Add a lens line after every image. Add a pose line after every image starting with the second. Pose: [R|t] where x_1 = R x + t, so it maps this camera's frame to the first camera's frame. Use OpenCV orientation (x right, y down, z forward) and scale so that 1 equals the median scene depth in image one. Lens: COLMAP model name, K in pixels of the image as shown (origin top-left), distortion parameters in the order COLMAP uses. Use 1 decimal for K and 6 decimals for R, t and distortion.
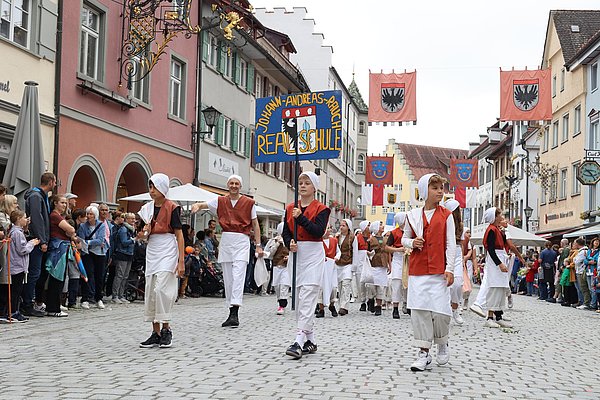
lens RADIAL K [[735.2, 0, 300.0], [0, 735.2, 200.0], [0, 0, 1]] dist [0.001930, 0.001127]
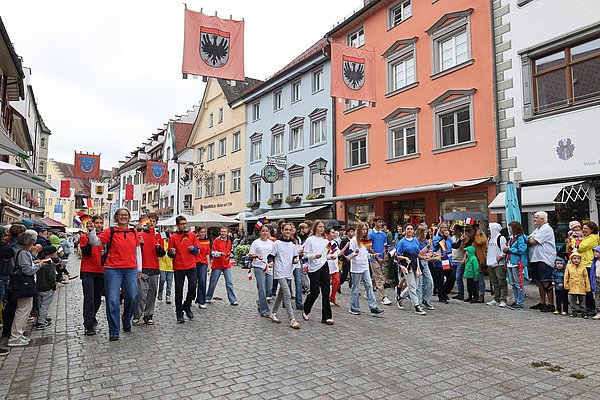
lens RADIAL K [[402.9, 0, 300.0], [0, 402.9, 200.0], [0, 0, 1]] dist [0.004119, -0.001683]
pose [[0.781428, 0.011856, 0.623883, -0.031662], [-0.014206, 0.999898, -0.001208, 0.010157], [-0.623834, -0.007919, 0.781517, 0.279222]]
